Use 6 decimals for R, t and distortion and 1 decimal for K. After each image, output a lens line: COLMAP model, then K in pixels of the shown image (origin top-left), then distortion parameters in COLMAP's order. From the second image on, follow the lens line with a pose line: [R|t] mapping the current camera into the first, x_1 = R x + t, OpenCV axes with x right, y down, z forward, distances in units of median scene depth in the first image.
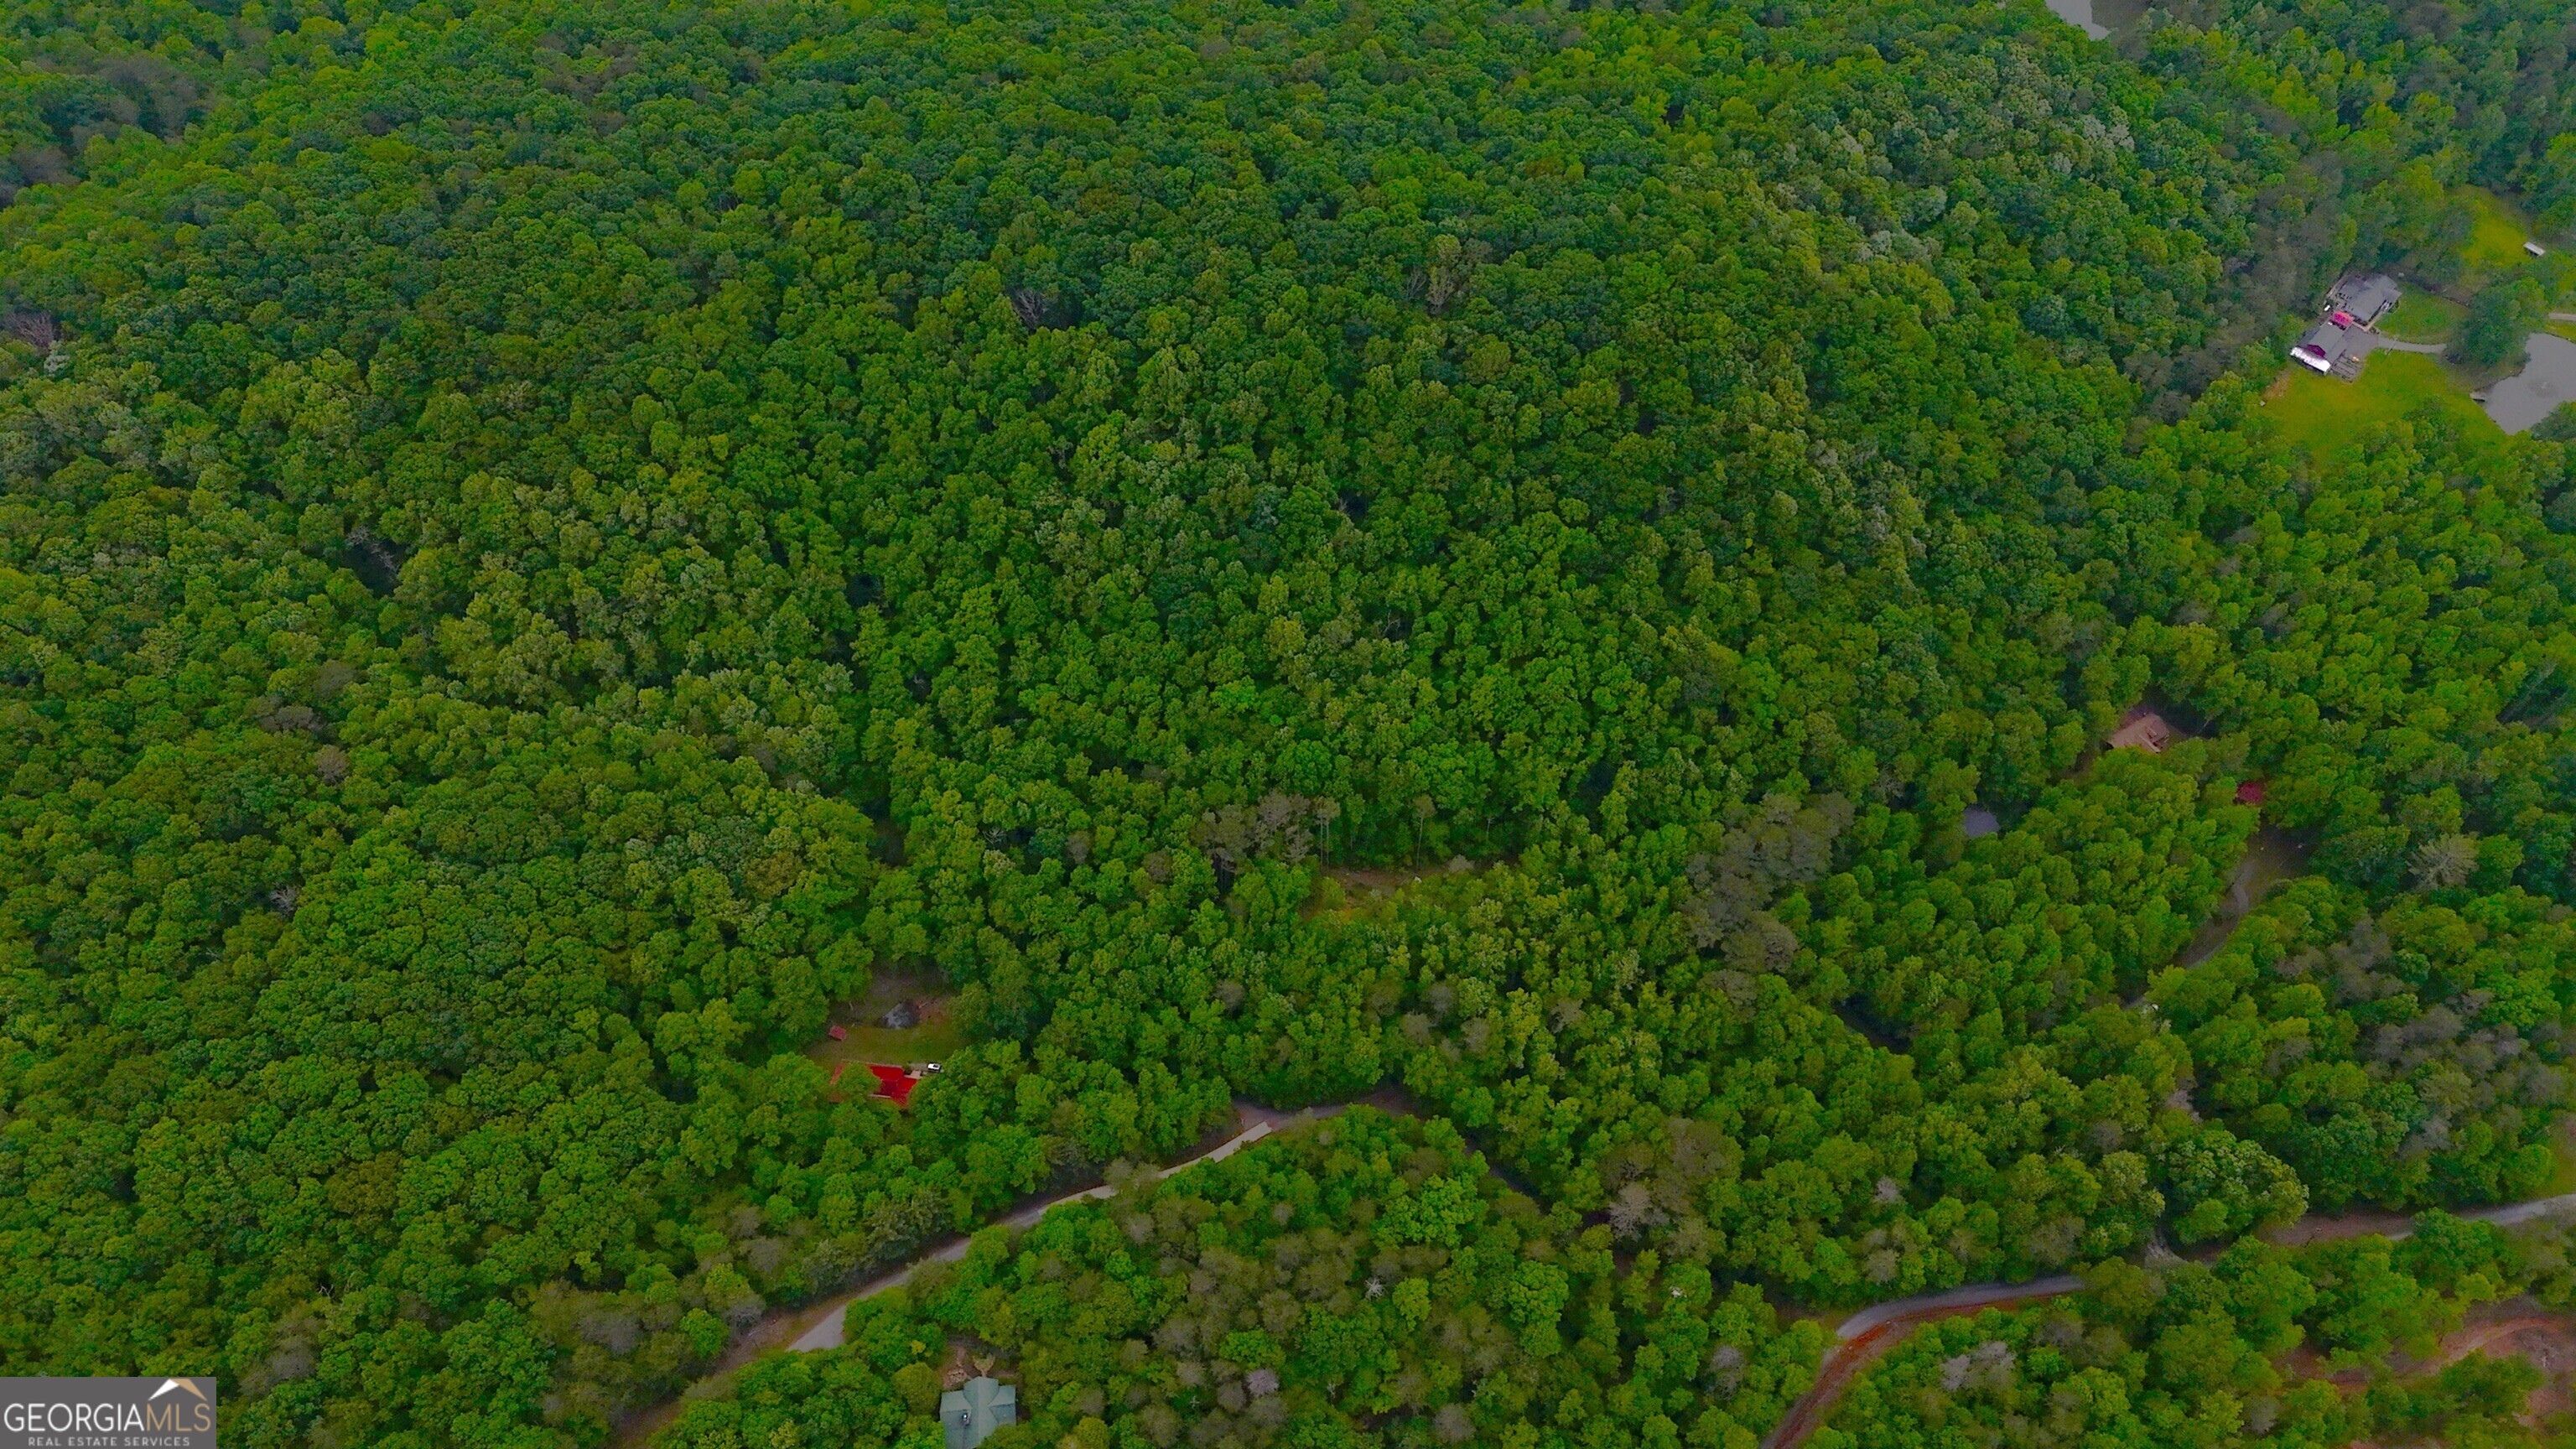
lens RADIAL K [[1868.0, 0, 1289.8], [0, 1868.0, 732.0], [0, 0, 1]] dist [0.067856, -0.051815]
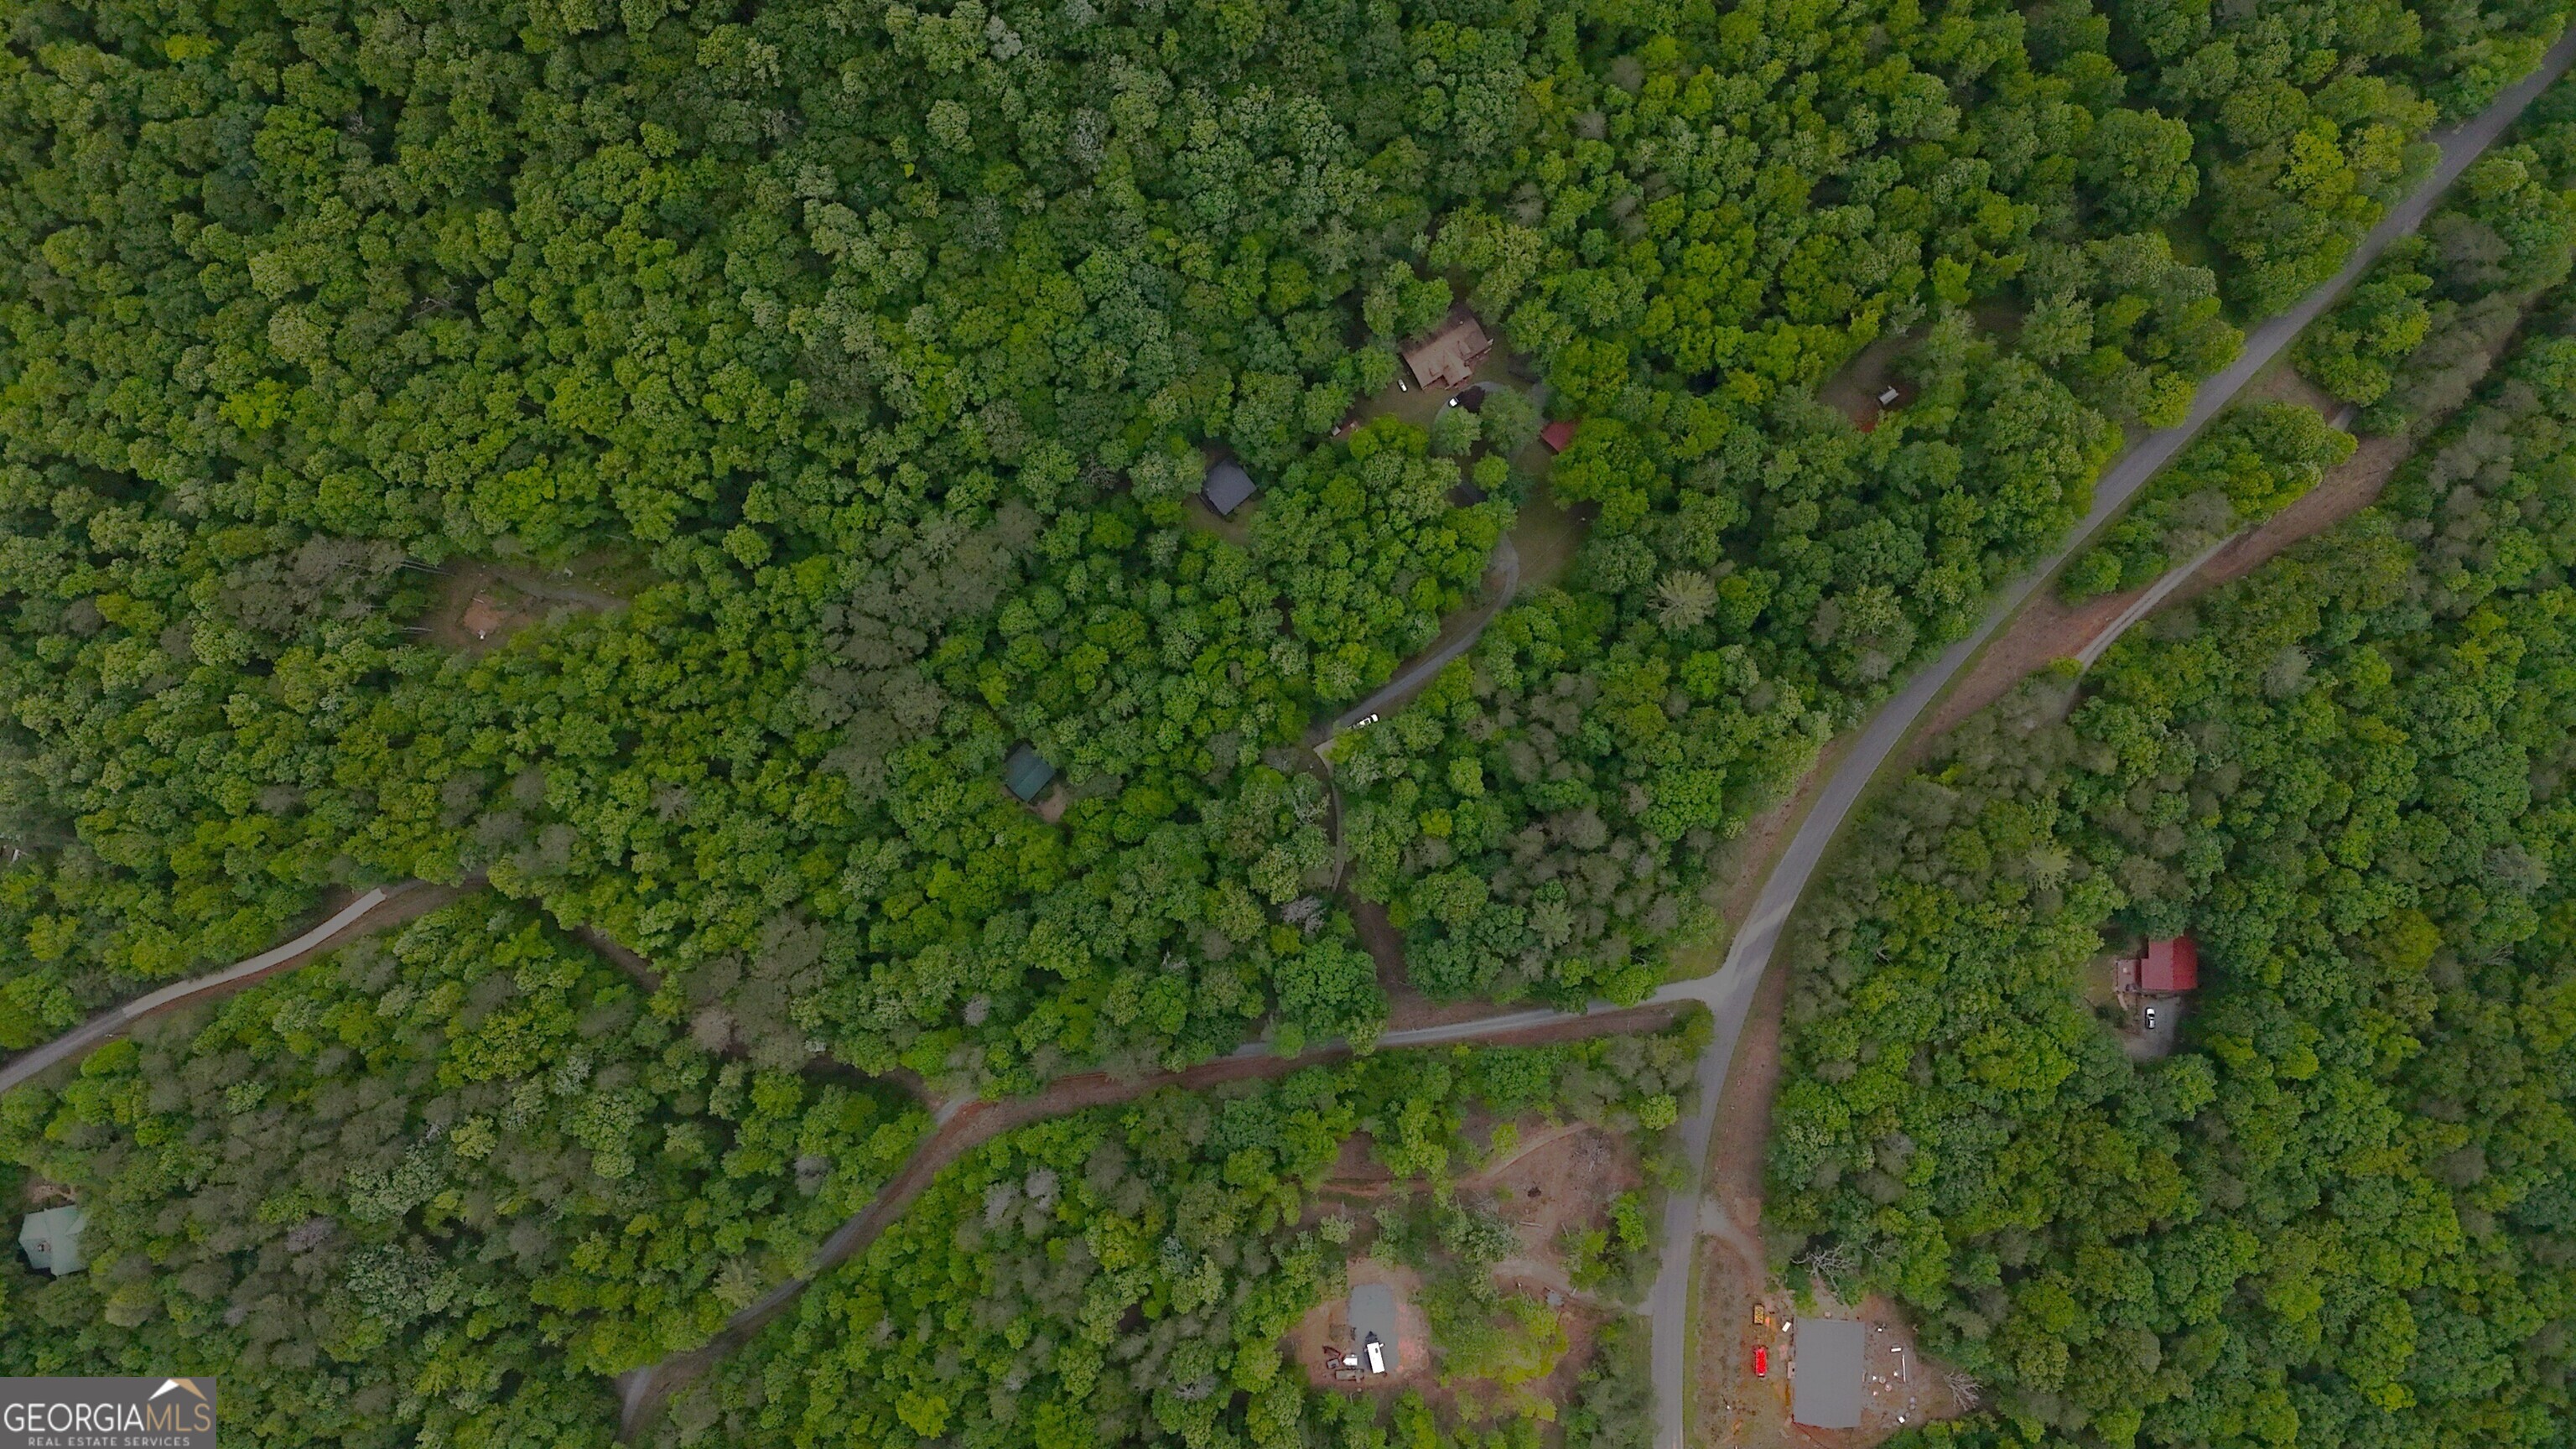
lens RADIAL K [[1868.0, 0, 1264.5], [0, 1868.0, 739.7], [0, 0, 1]] dist [0.067856, -0.051815]
pose [[0.999892, -0.009594, -0.011164, 0.415147], [0.014282, 0.816080, 0.577762, -0.369577], [0.003567, -0.577859, 0.816129, 0.256645]]
